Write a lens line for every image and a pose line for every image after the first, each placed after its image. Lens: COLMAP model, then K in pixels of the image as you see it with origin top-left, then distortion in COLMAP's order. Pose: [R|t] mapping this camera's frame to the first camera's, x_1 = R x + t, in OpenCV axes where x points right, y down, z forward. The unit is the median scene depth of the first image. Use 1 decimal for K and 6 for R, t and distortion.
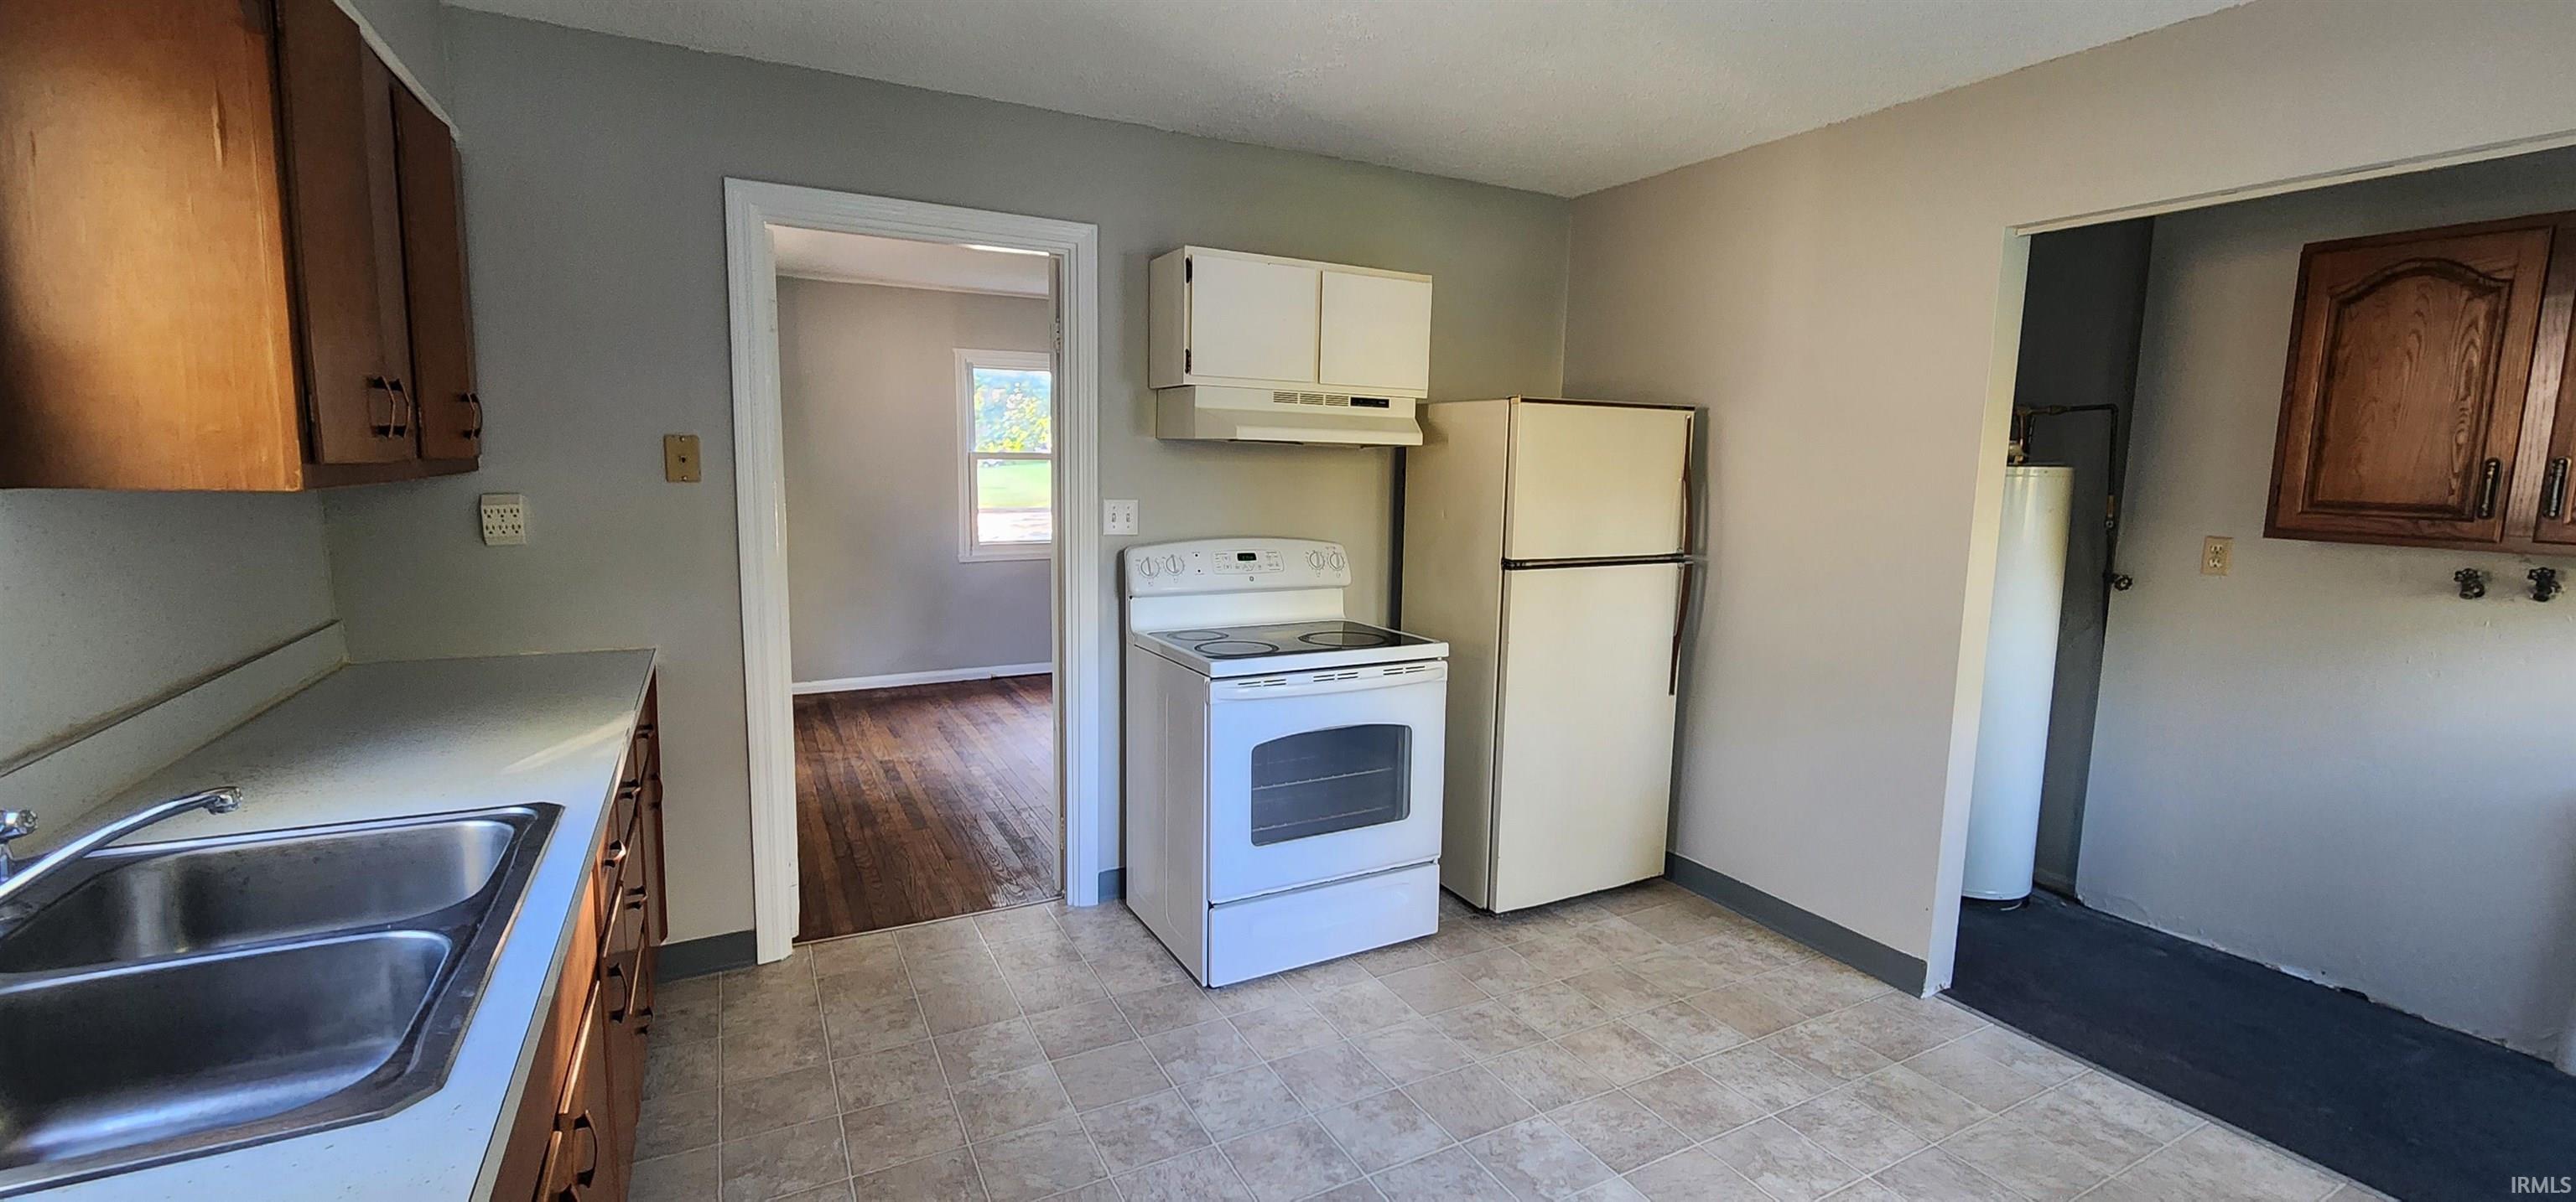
lens RADIAL K [[1074.0, 0, 1288.0], [0, 1074.0, 601.0], [0, 0, 1]] dist [0.031270, 0.000081]
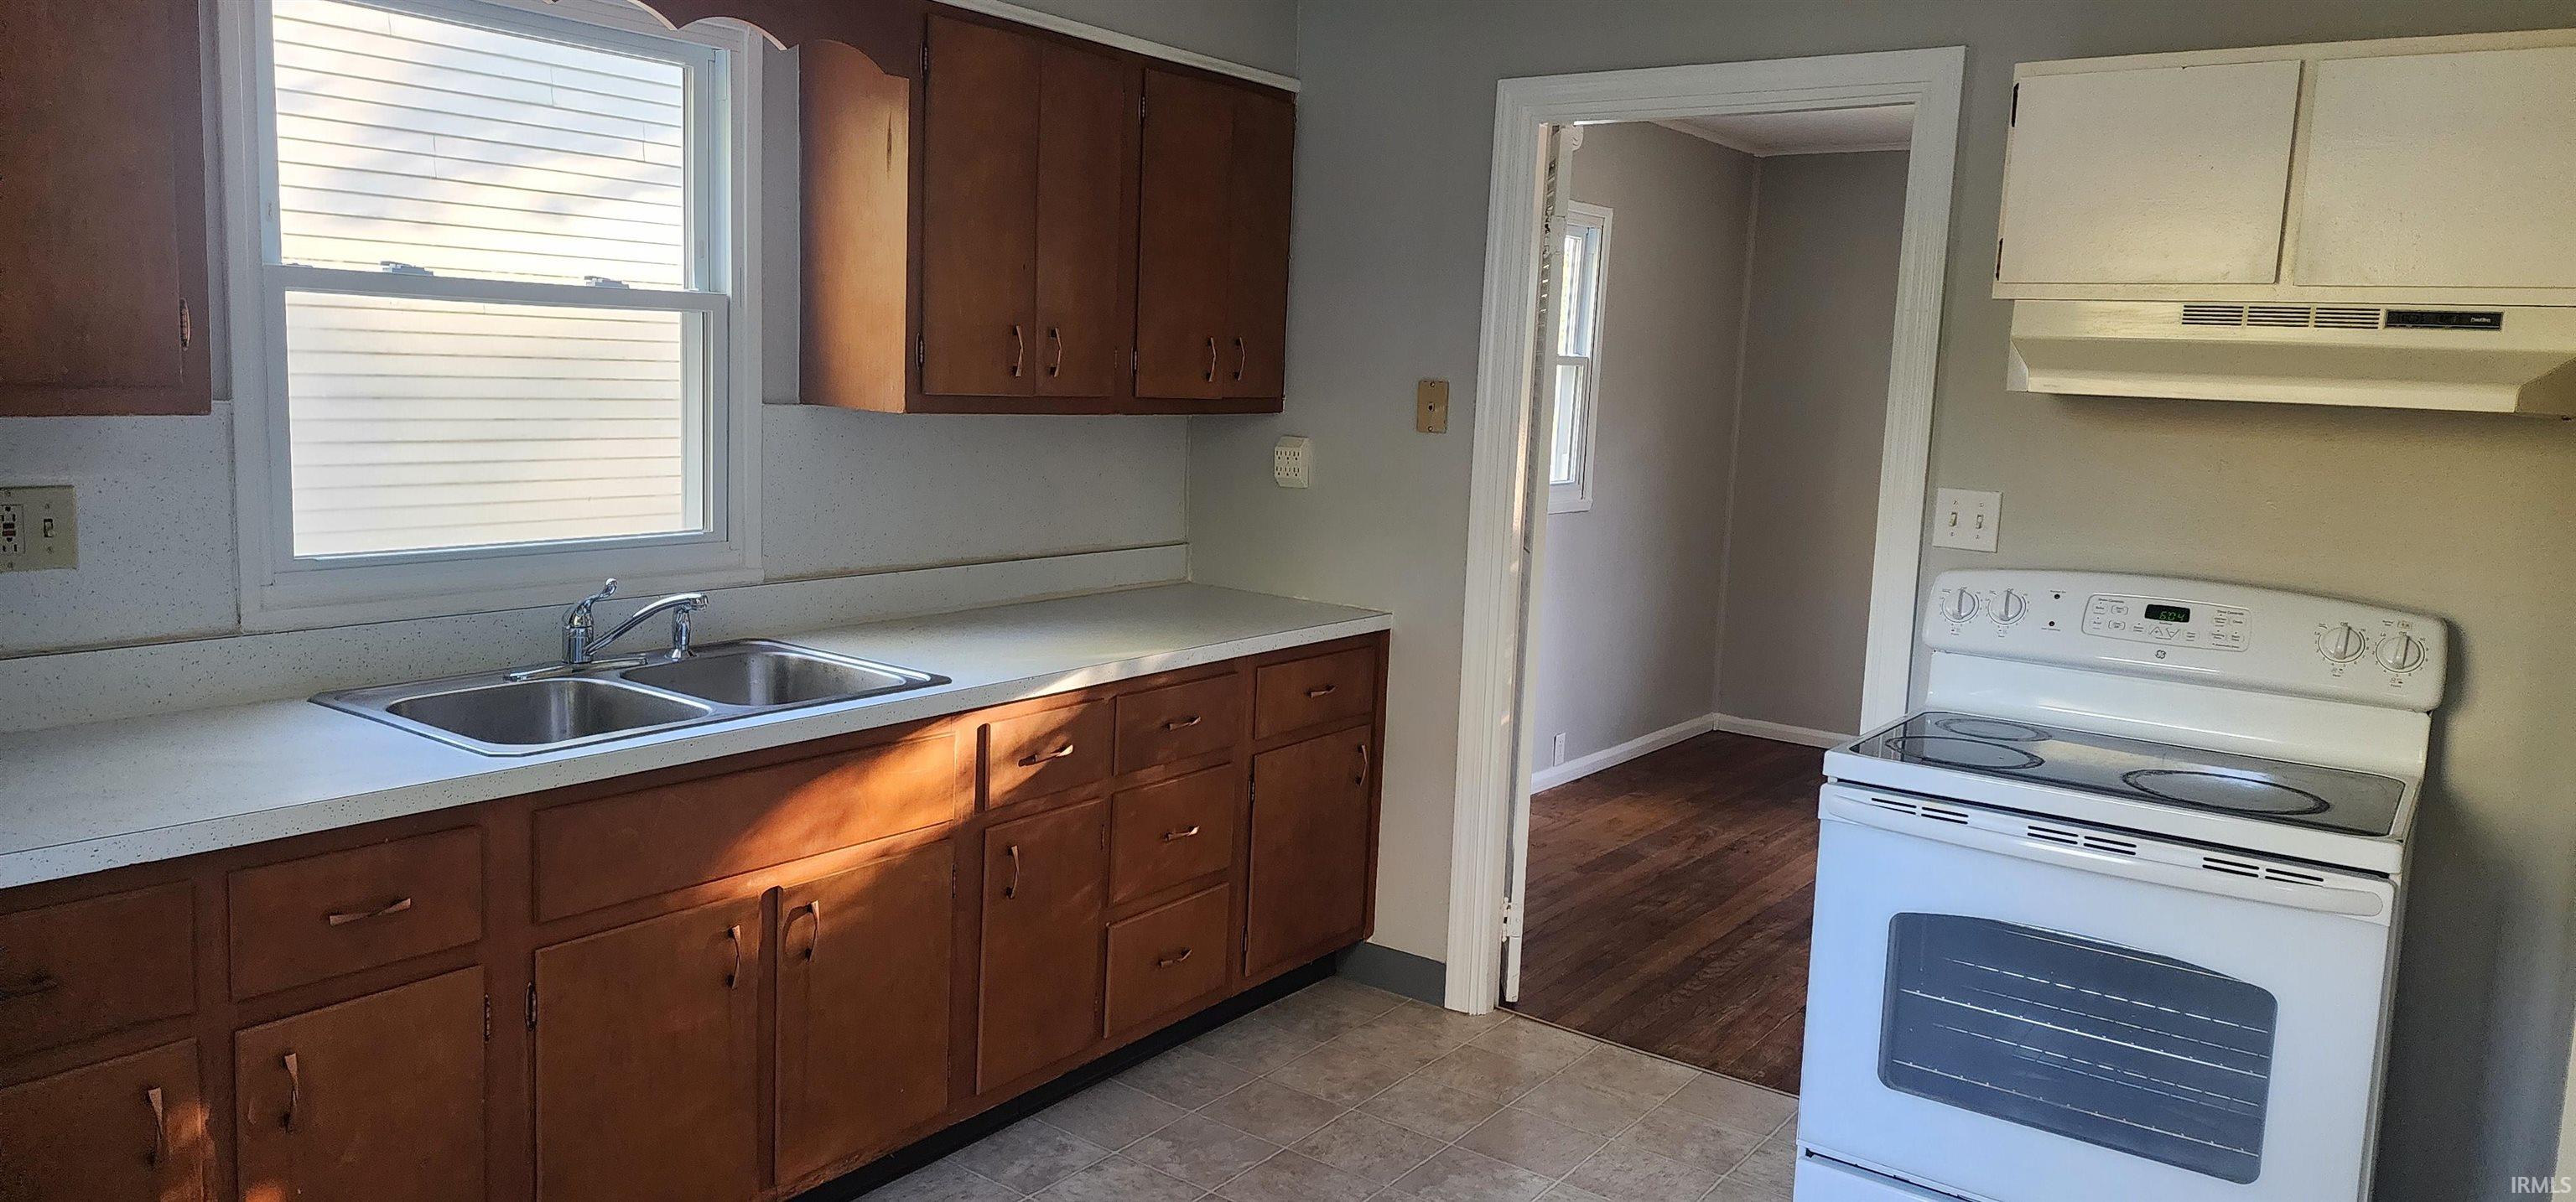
lens RADIAL K [[1738.2, 0, 1288.0], [0, 1738.2, 601.0], [0, 0, 1]] dist [0.065604, -0.001364]
pose [[0.450460, 0.124126, -0.884126, 0.608508], [-0.153024, 0.986368, 0.060515, -0.037674], [0.879585, 0.108033, 0.463314, 0.233869]]
